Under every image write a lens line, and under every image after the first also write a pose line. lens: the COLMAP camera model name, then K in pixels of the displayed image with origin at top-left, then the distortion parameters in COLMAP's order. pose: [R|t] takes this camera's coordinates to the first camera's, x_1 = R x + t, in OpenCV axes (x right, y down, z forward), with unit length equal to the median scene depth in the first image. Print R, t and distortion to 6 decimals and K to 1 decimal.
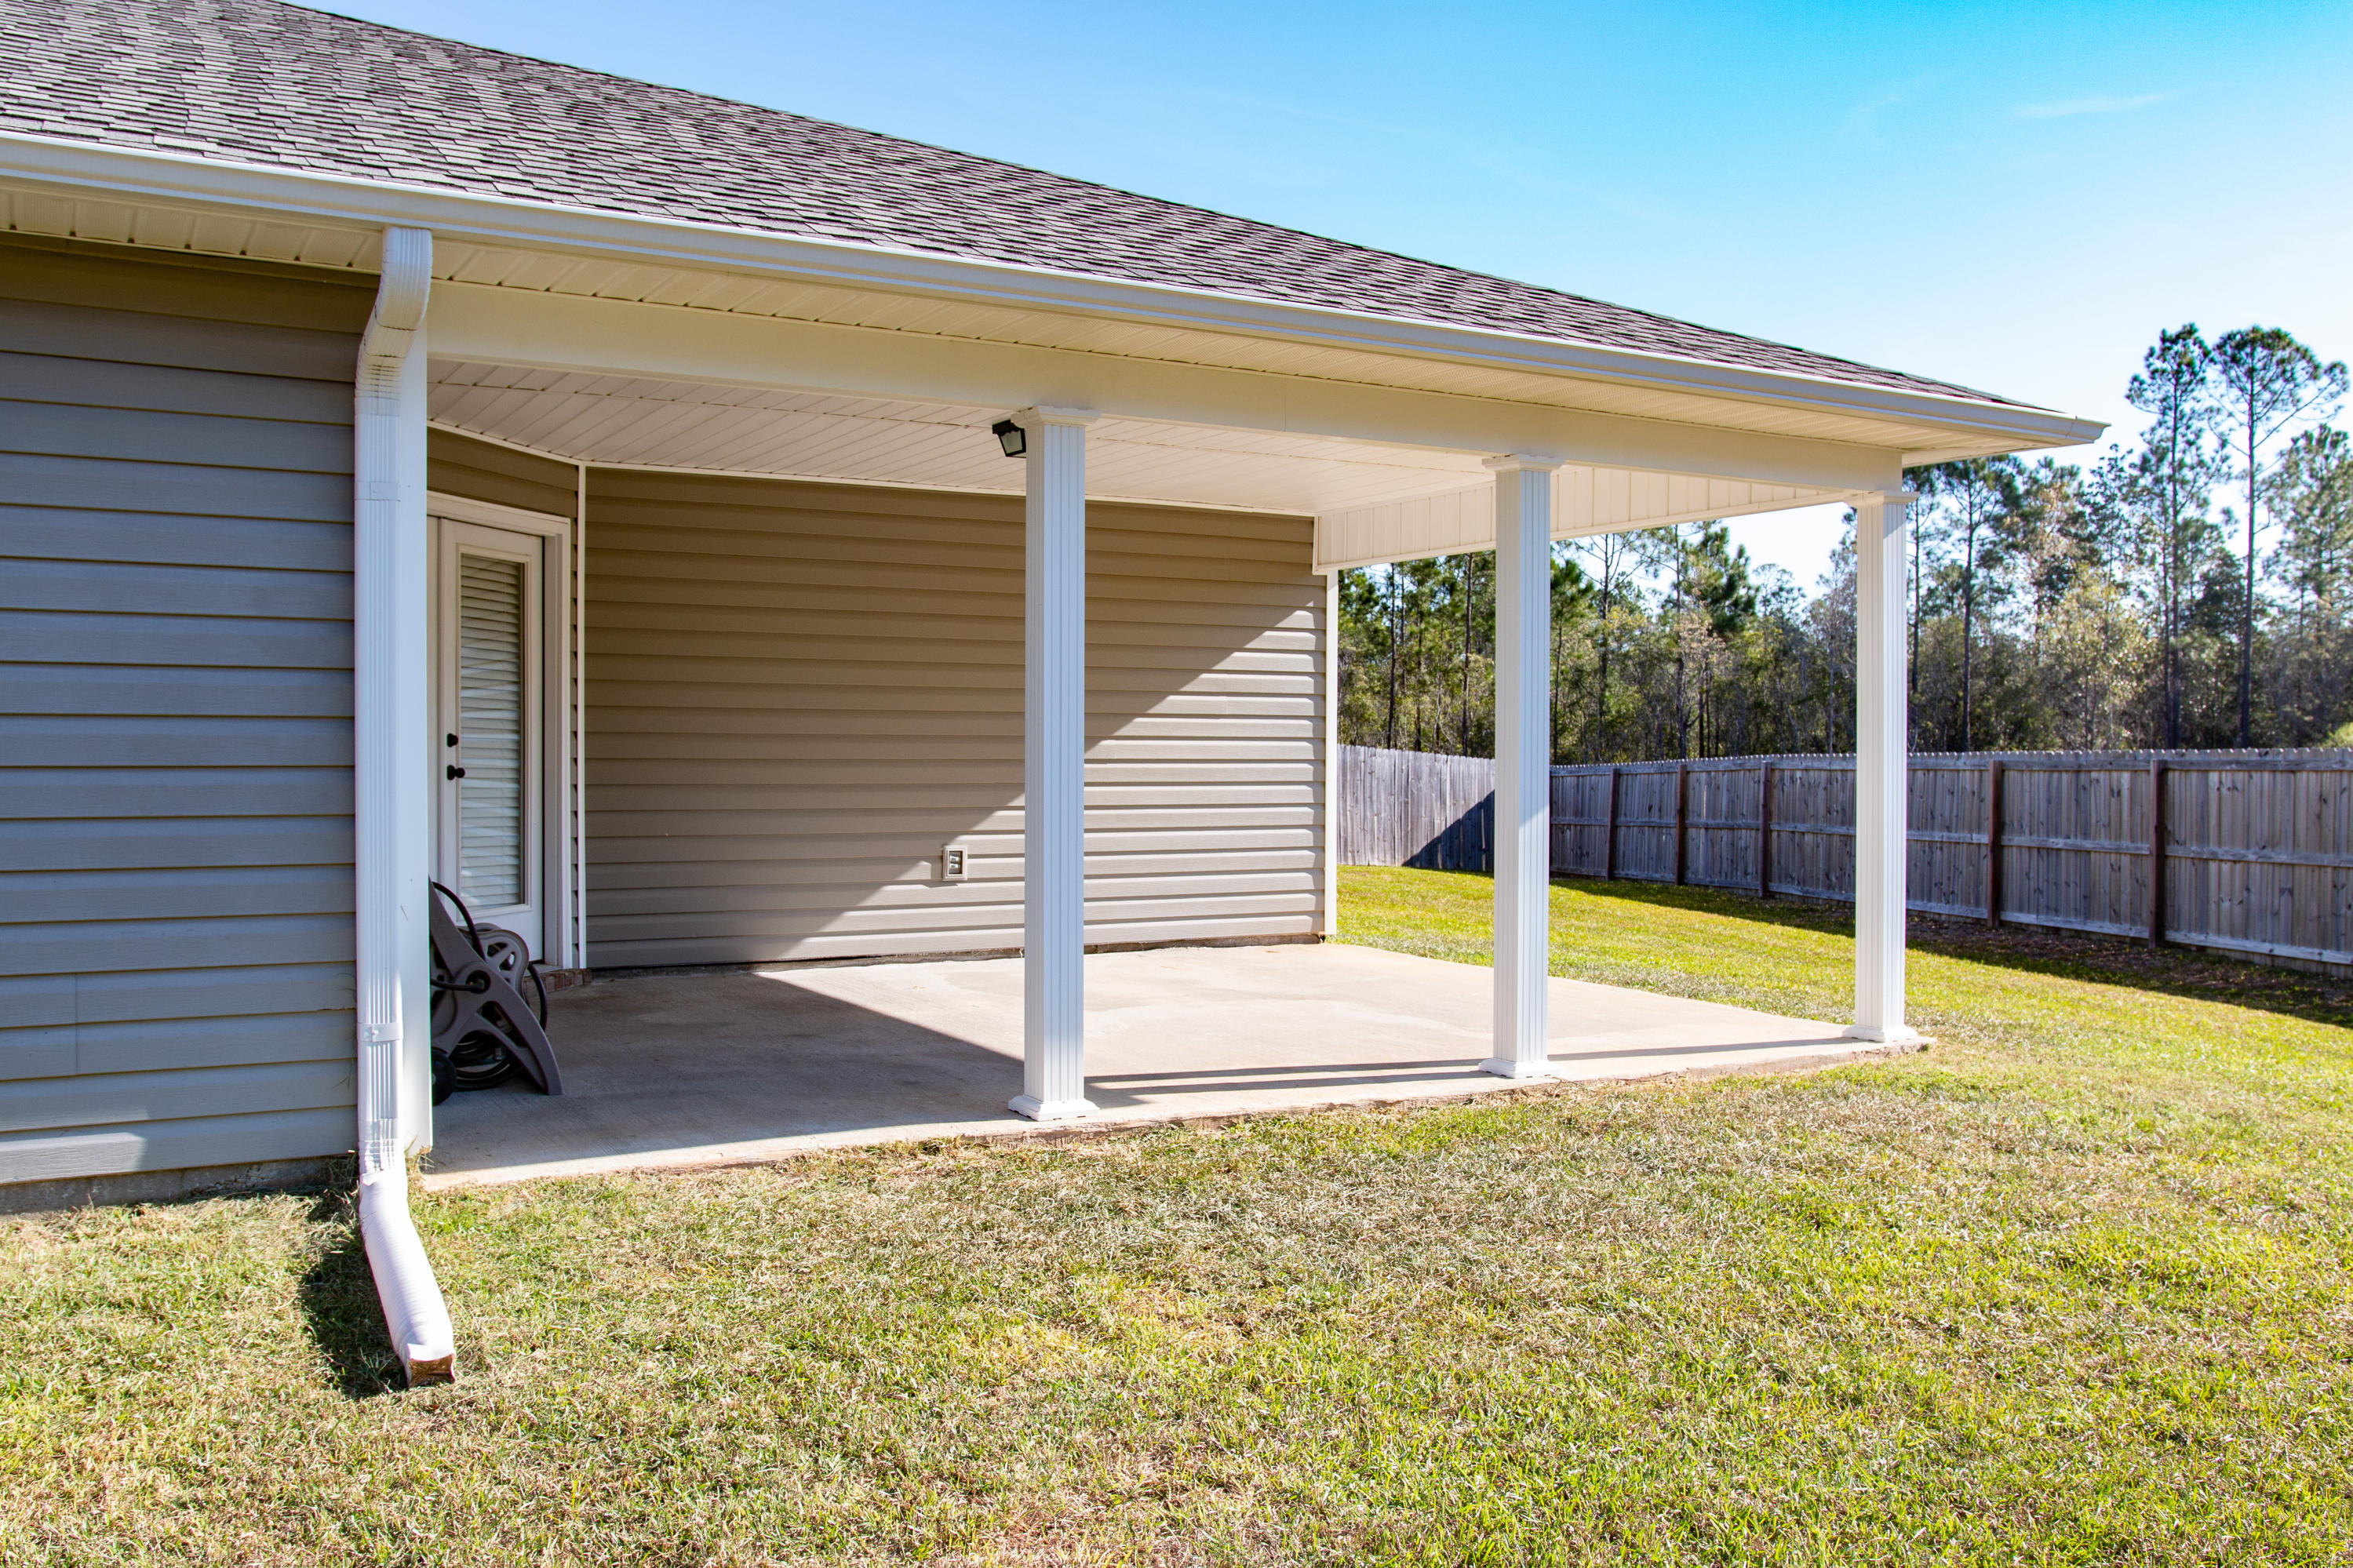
lens RADIAL K [[1959.9, 0, 1176.5], [0, 1959.9, 784.0], [0, 0, 1]] dist [-0.057689, -0.000501]
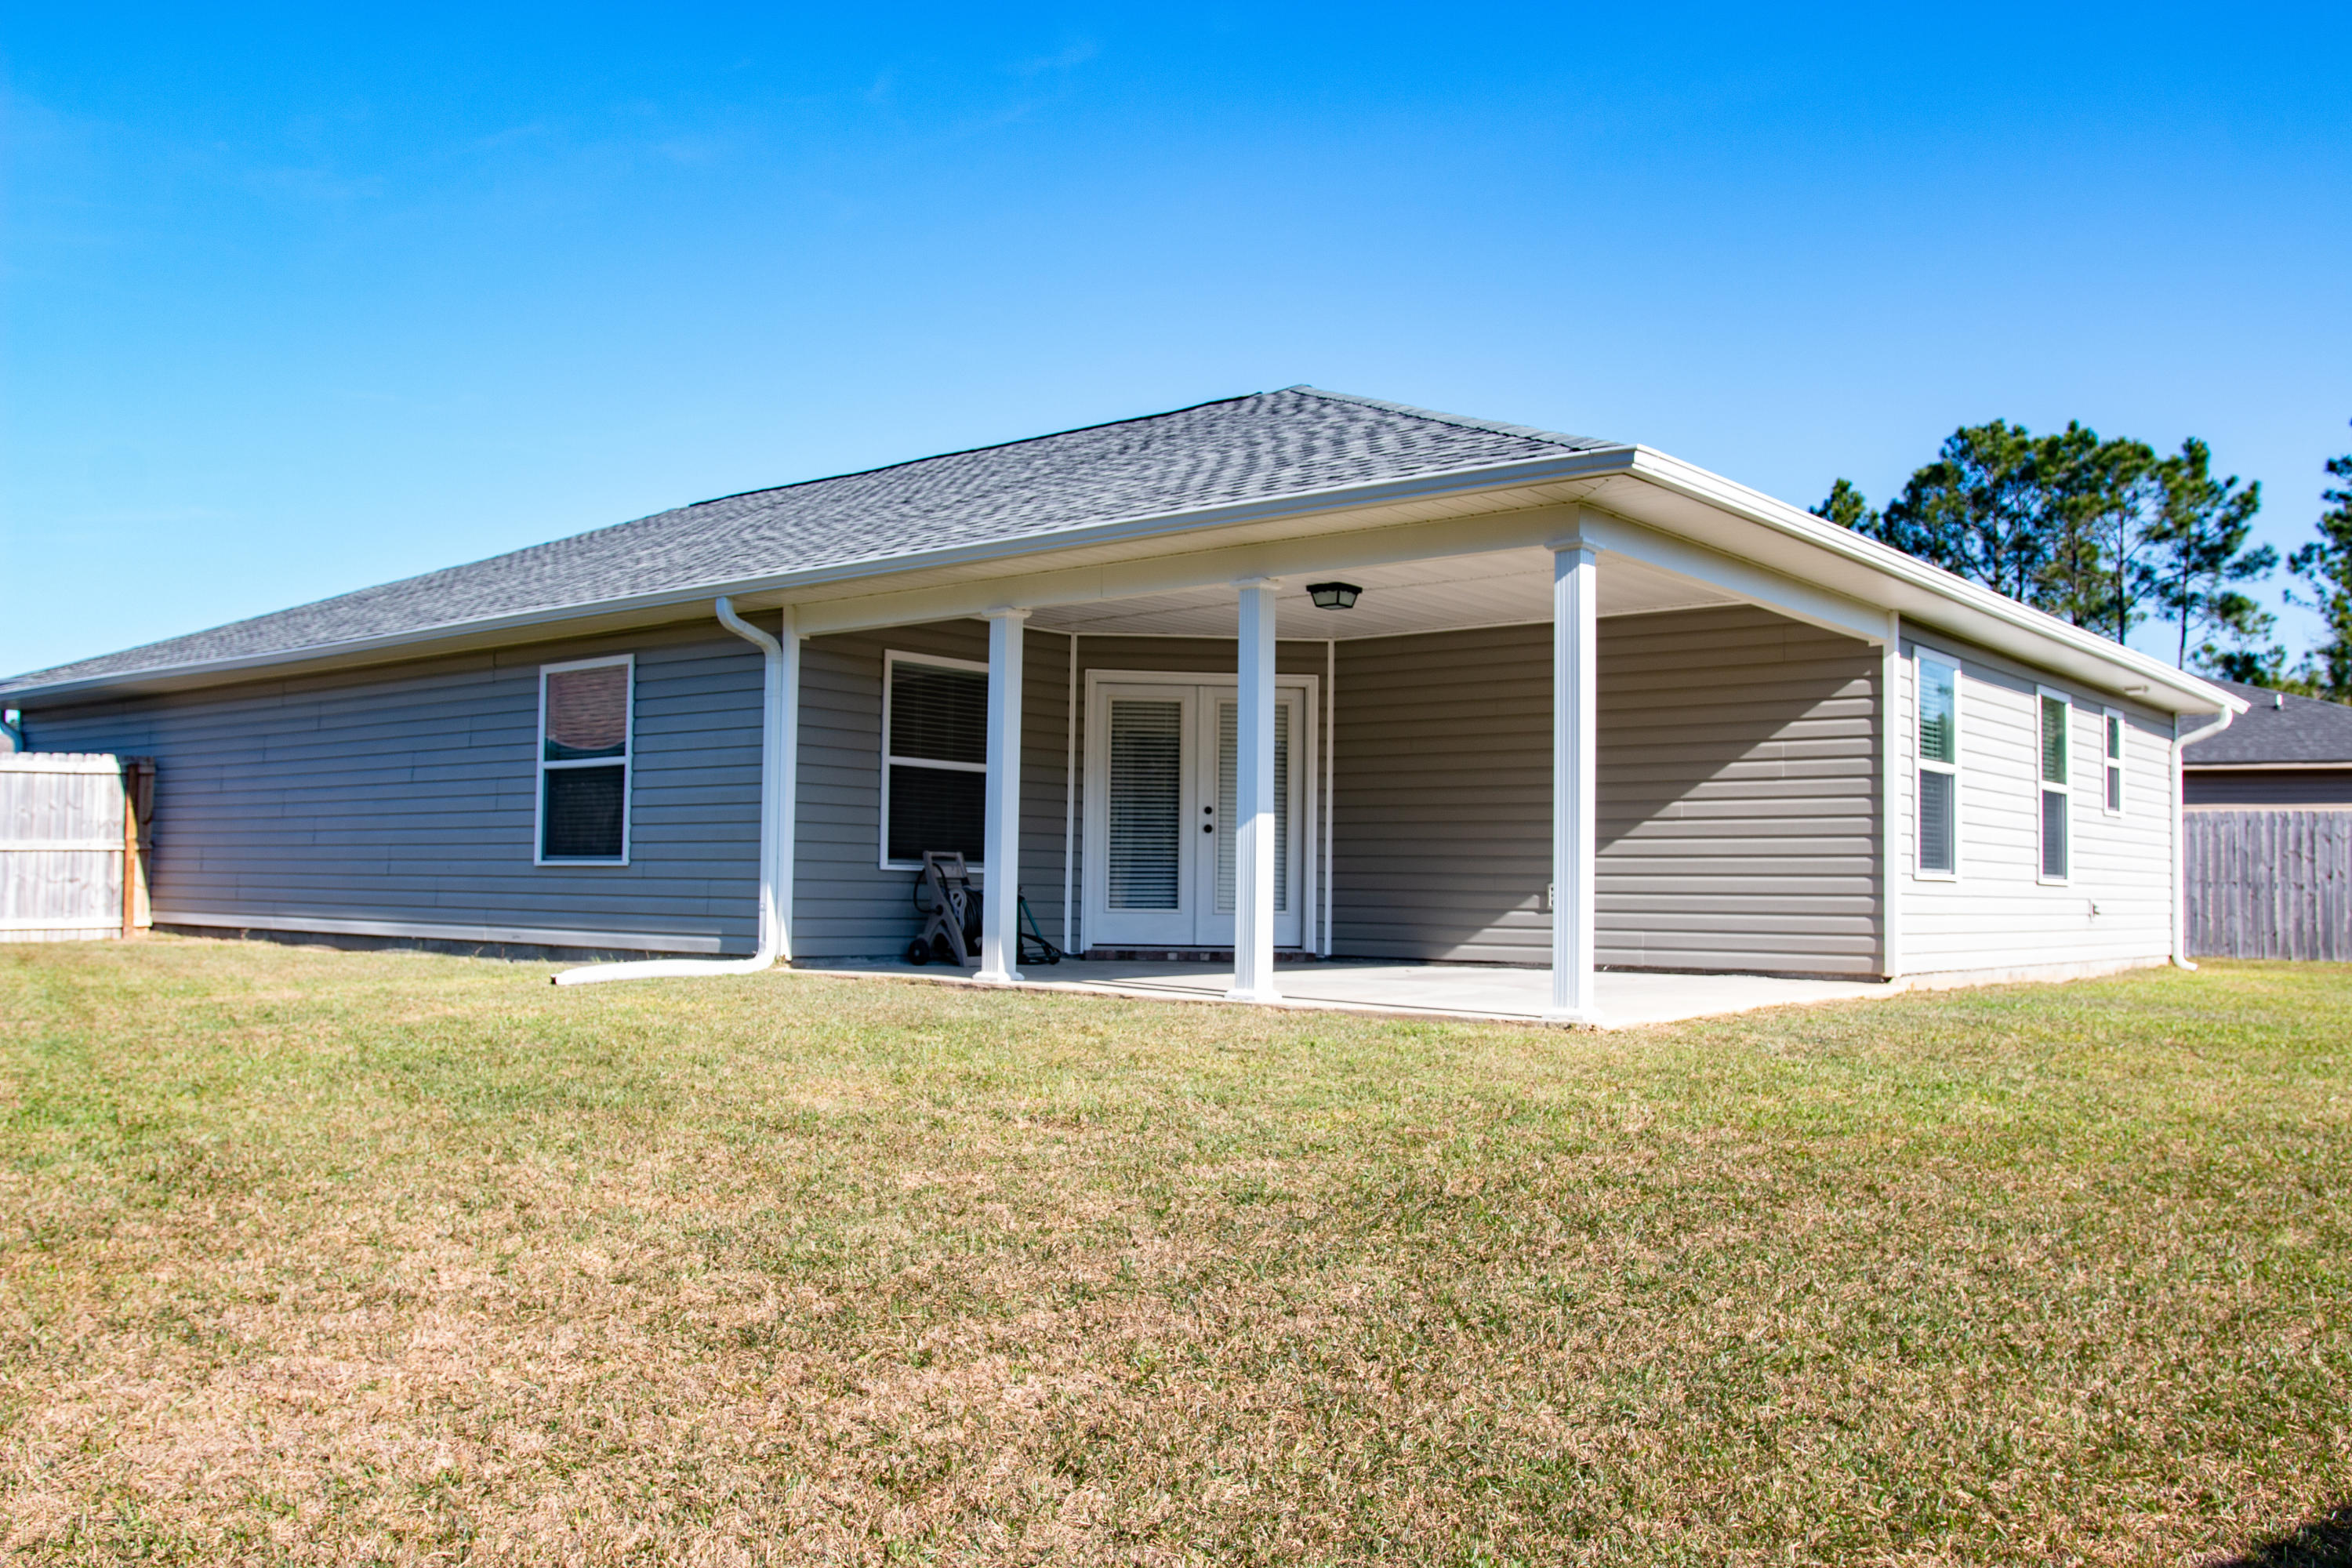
lens RADIAL K [[1920.4, 0, 1176.0], [0, 1920.4, 784.0], [0, 0, 1]] dist [-0.089259, 0.070590]
pose [[0.358185, -0.052039, -0.932199, 1.015026], [-0.027299, 0.997435, -0.066170, 0.056899], [0.933251, 0.049149, 0.355846, 0.287566]]
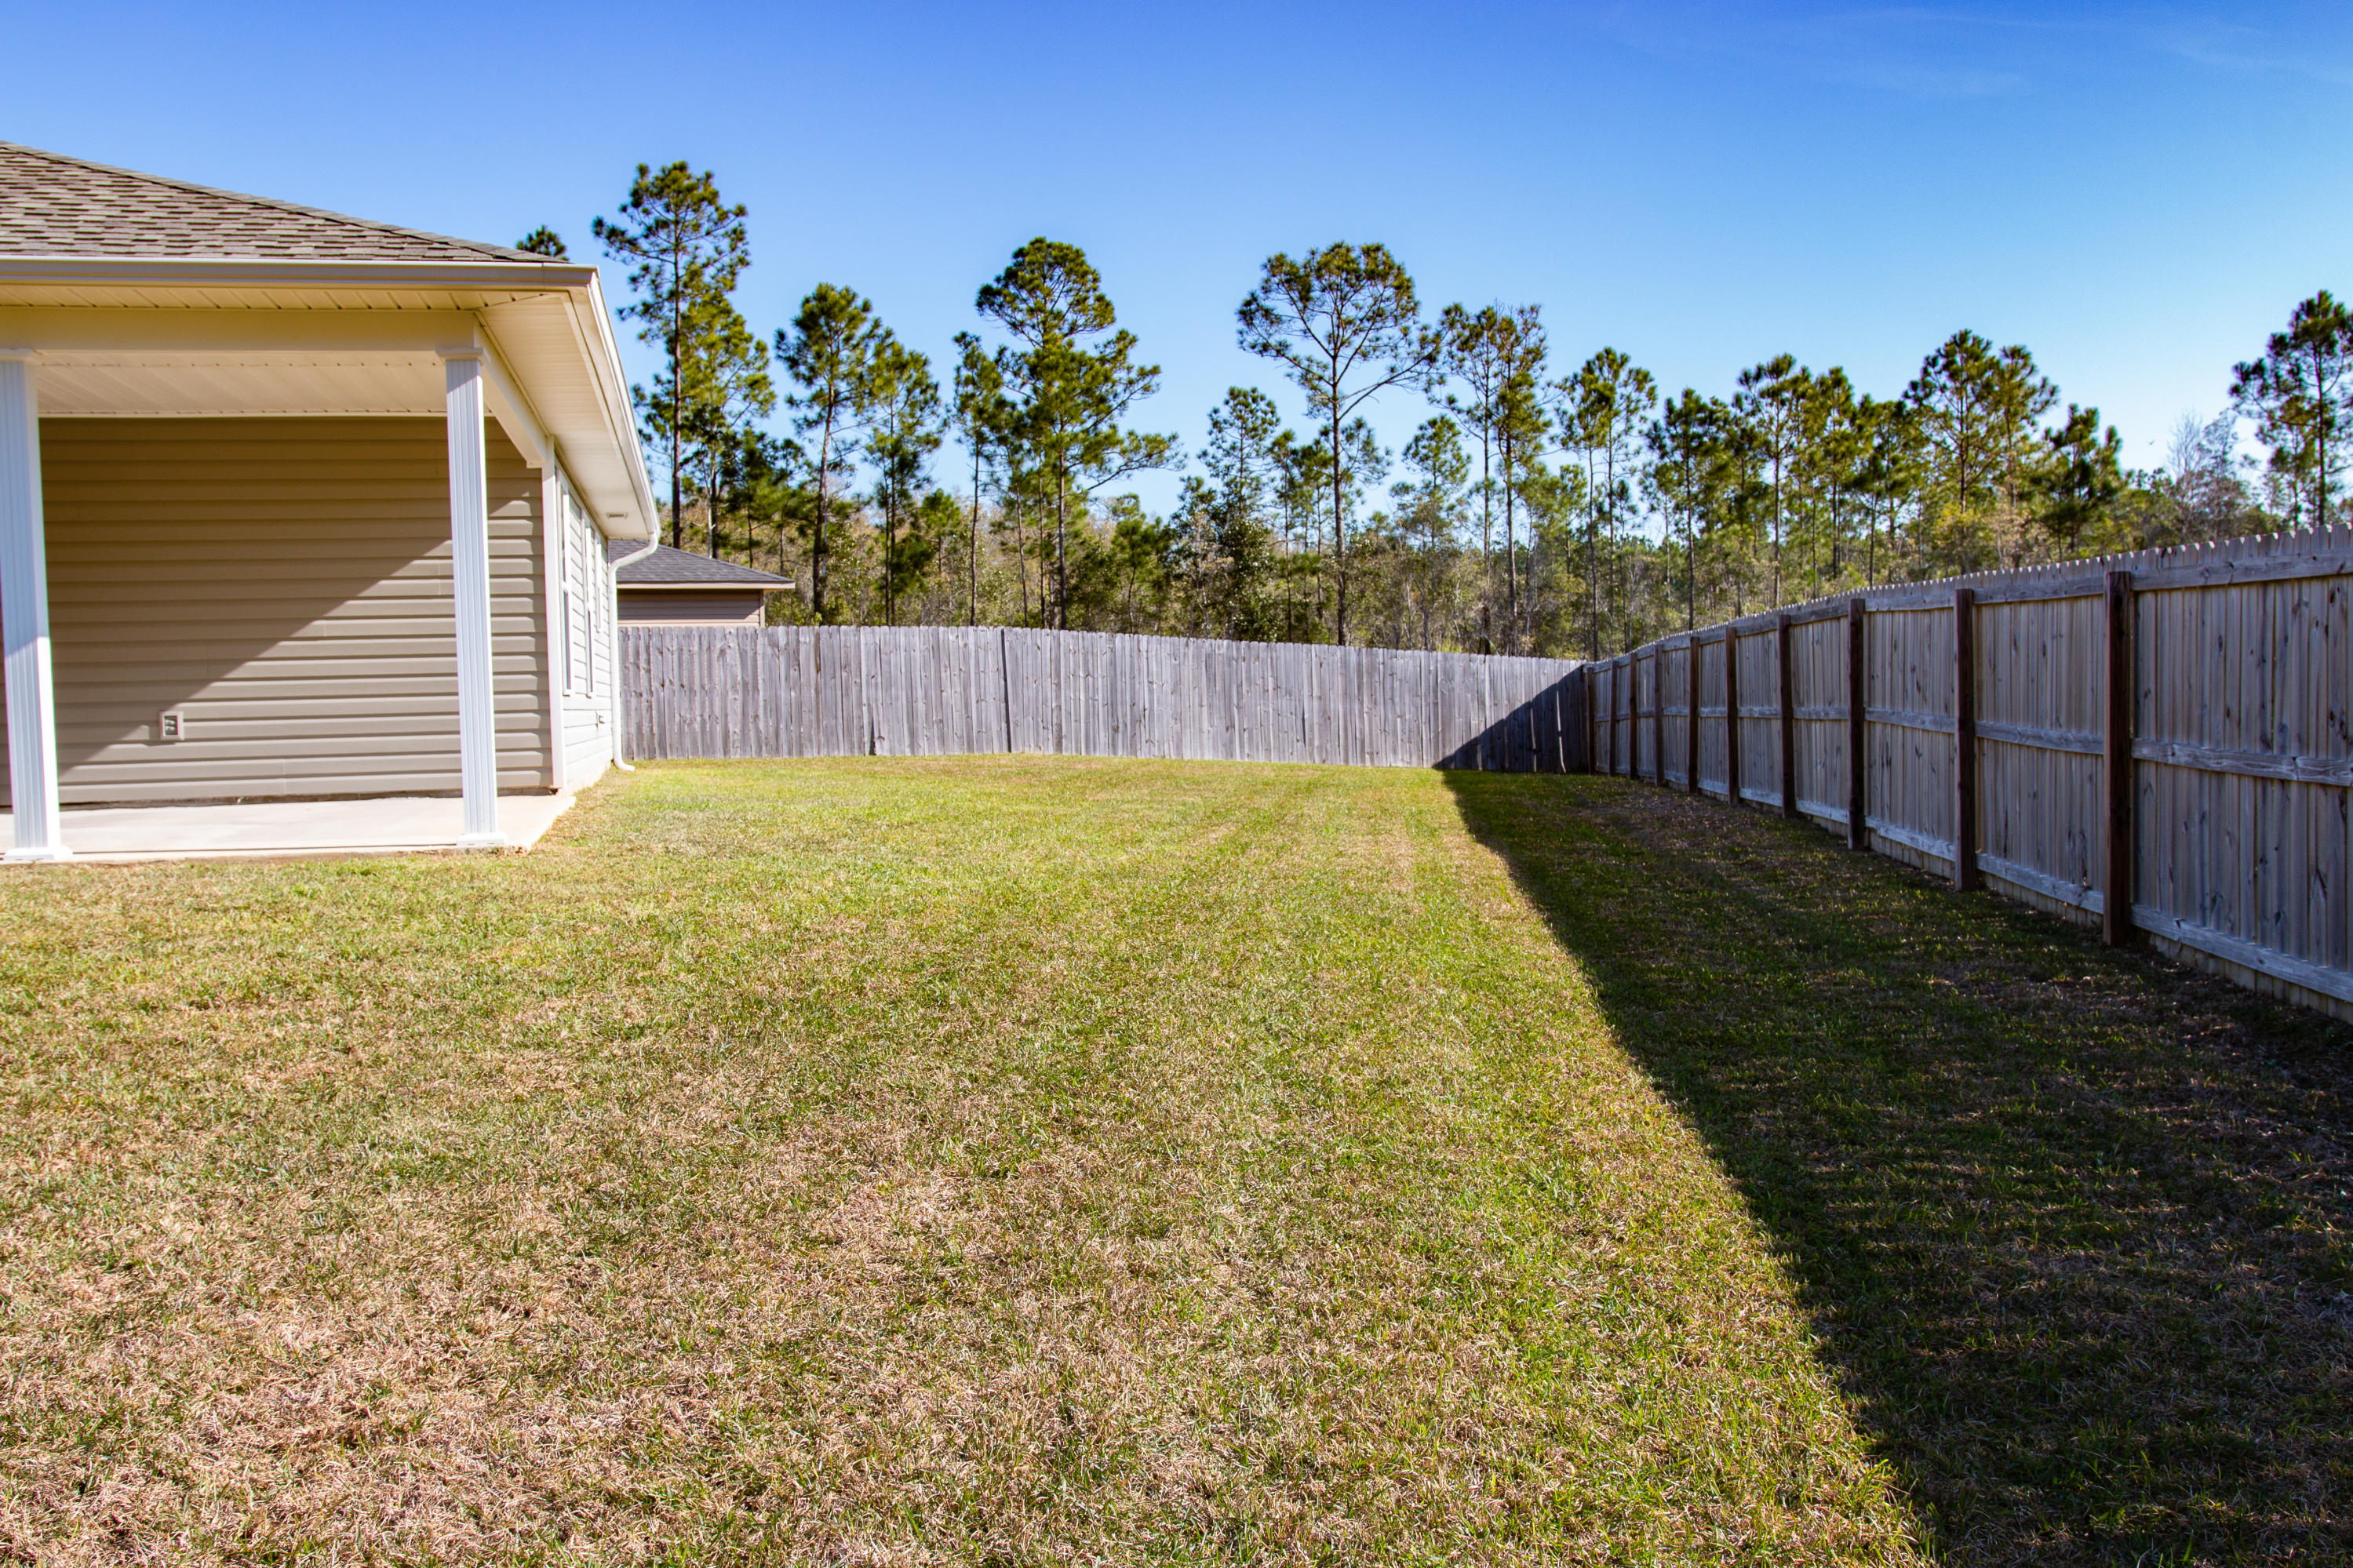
lens RADIAL K [[1959.9, 0, 1176.5], [0, 1959.9, 784.0], [0, 0, 1]] dist [-0.057689, -0.000501]
pose [[0.962585, -0.016024, -0.270504, 0.802240], [0.024722, 0.999280, 0.028776, 0.056933], [0.269848, -0.034387, 0.962289, 0.021571]]
